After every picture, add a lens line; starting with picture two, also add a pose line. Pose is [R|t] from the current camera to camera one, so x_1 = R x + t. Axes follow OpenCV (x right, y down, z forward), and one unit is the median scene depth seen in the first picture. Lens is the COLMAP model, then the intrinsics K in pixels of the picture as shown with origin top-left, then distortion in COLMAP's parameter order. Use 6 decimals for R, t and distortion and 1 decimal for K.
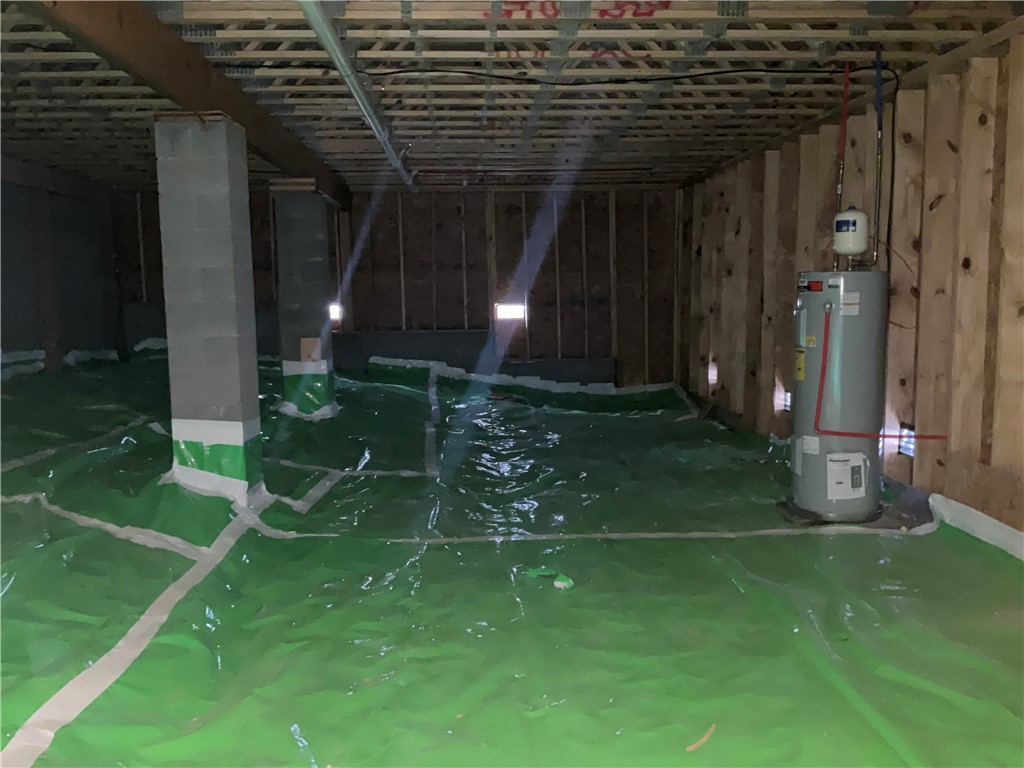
lens RADIAL K [[853.2, 0, 512.0], [0, 853.2, 384.0], [0, 0, 1]] dist [0.003129, -0.003264]
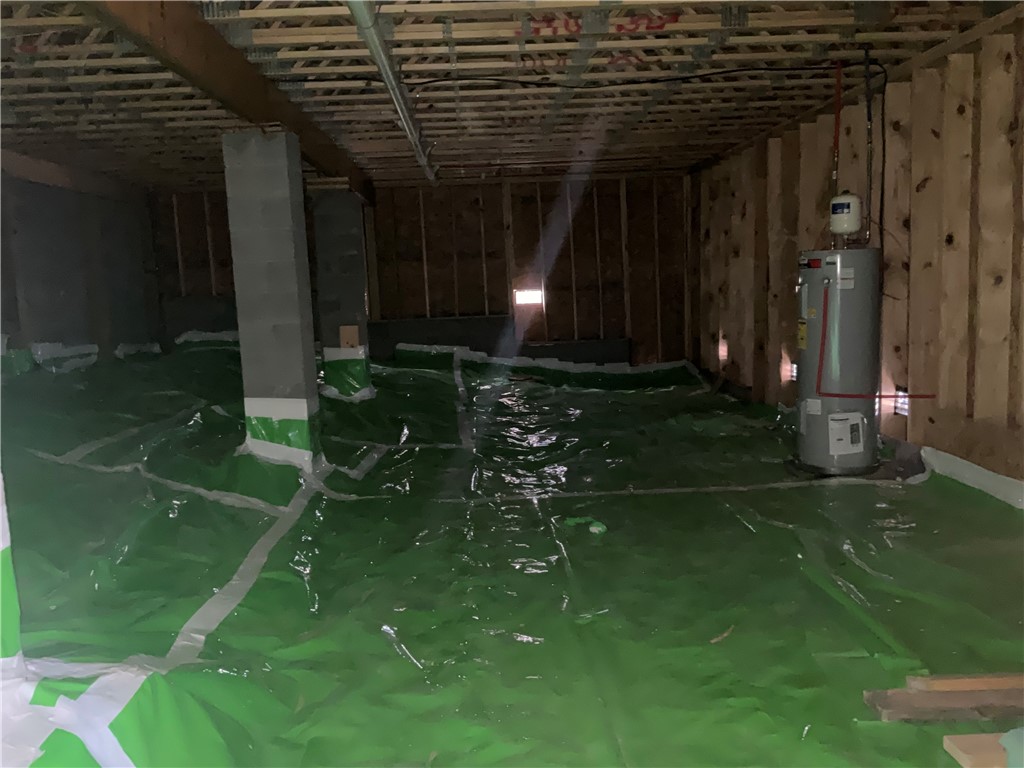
lens RADIAL K [[853.2, 0, 512.0], [0, 853.2, 384.0], [0, 0, 1]] dist [0.003129, -0.003264]
pose [[0.999583, -0.026703, -0.011001, -0.025784], [0.026854, 0.999544, 0.013836, 0.013754], [0.010627, -0.014126, 0.999844, -0.100120]]
